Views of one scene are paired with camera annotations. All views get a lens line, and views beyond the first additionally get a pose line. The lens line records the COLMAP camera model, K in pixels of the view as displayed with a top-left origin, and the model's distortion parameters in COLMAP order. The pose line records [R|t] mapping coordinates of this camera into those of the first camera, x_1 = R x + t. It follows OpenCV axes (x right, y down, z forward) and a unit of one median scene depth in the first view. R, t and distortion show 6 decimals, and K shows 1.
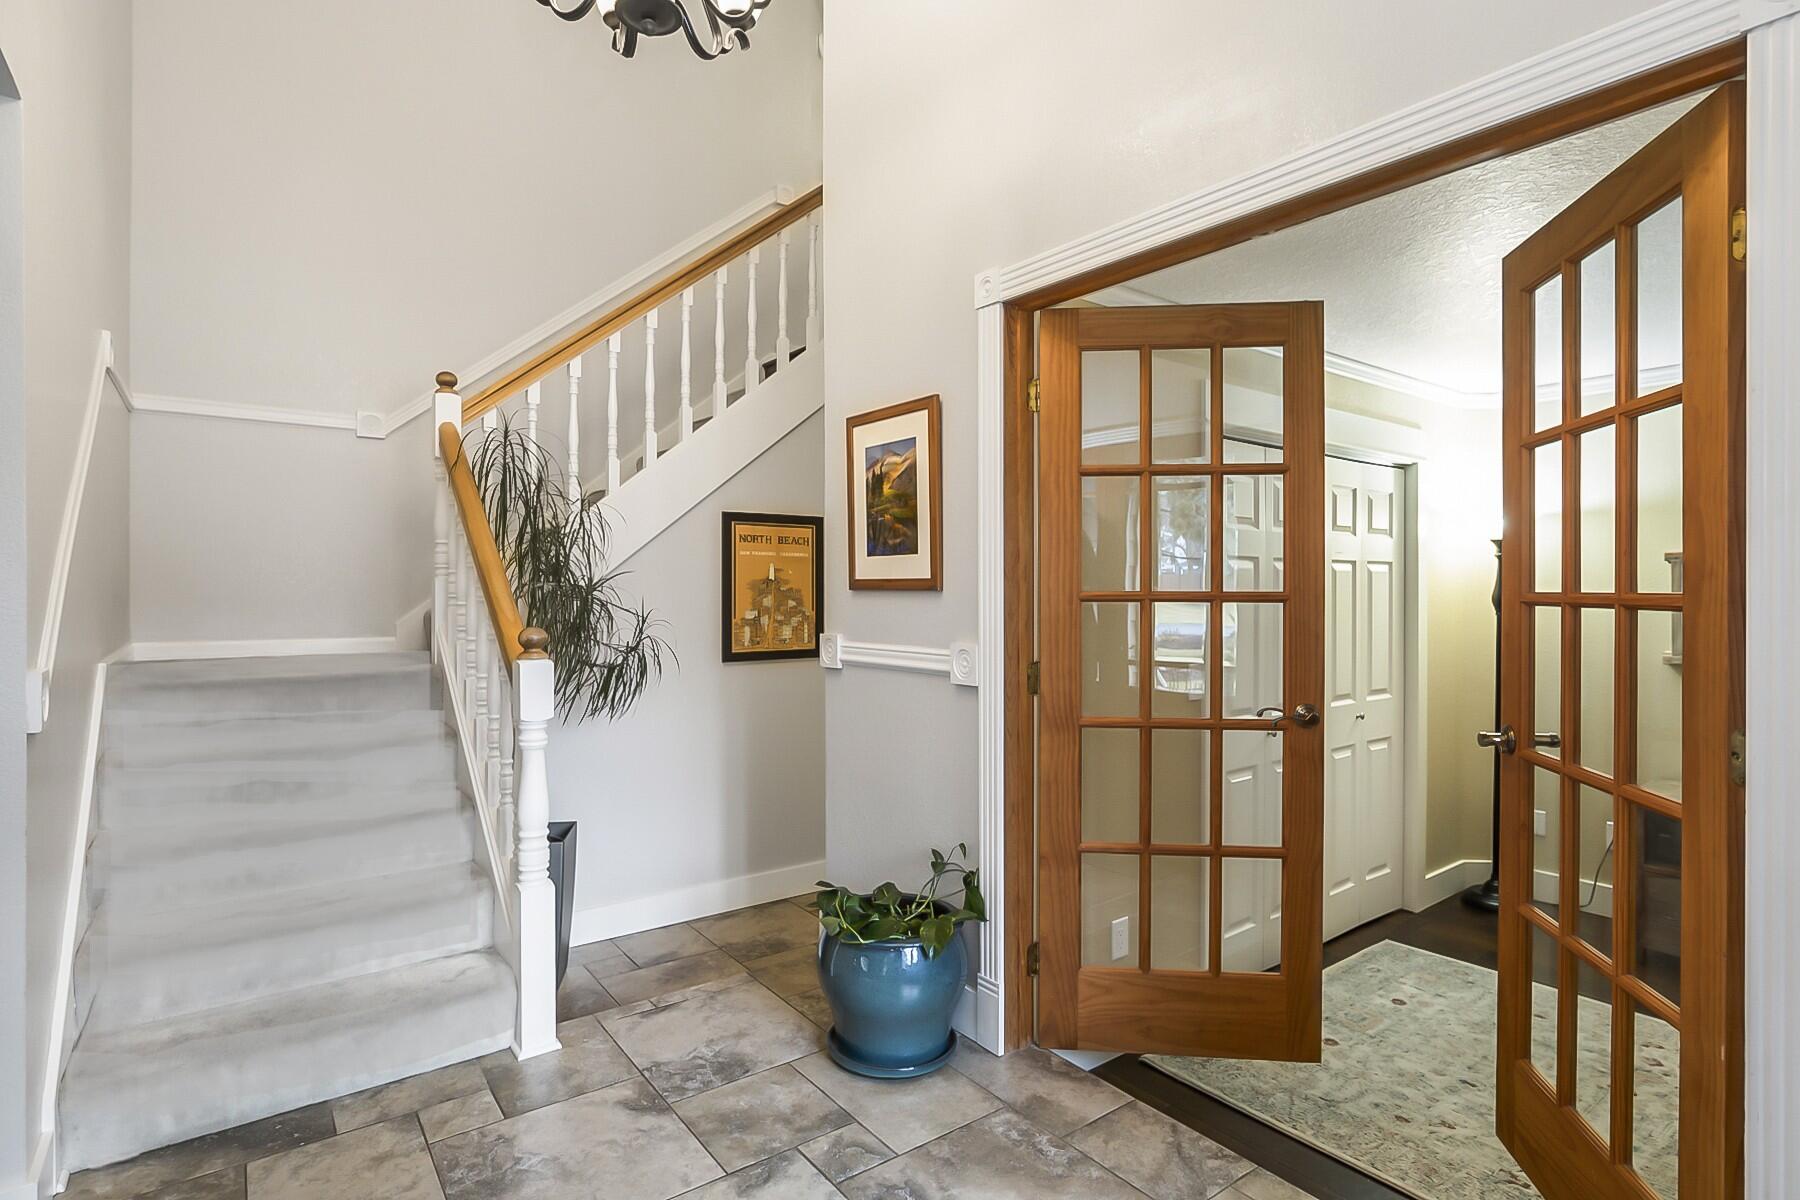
lens RADIAL K [[909.1, 0, 903.3], [0, 909.1, 591.9], [0, 0, 1]] dist [-0.011649, 0.001606]
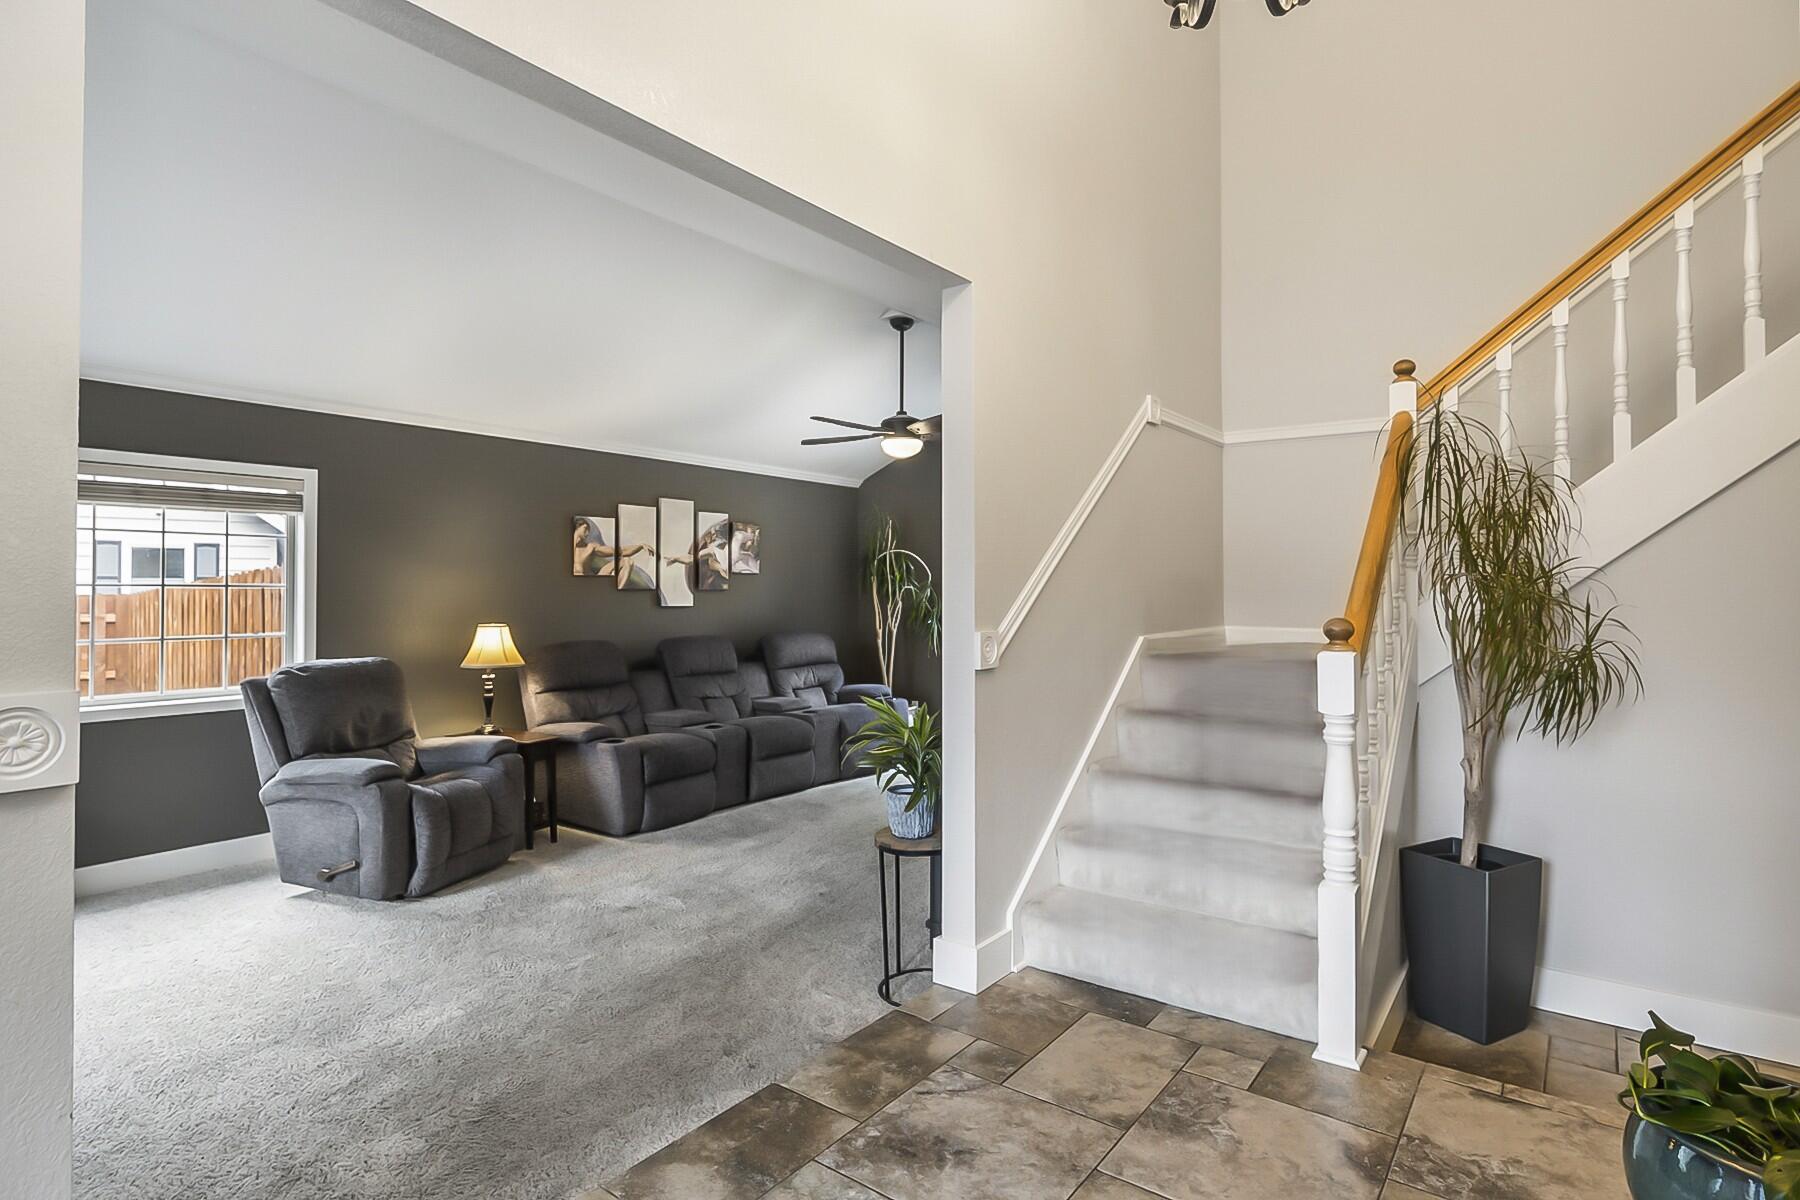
lens RADIAL K [[909.1, 0, 904.9], [0, 909.1, 599.4], [0, 0, 1]] dist [-0.011649, 0.001606]
pose [[0.287036, 0.011025, -0.957856, 0.423785], [-0.002742, 0.999939, 0.010688, 0.008679], [0.957916, -0.000441, 0.287049, 0.316018]]
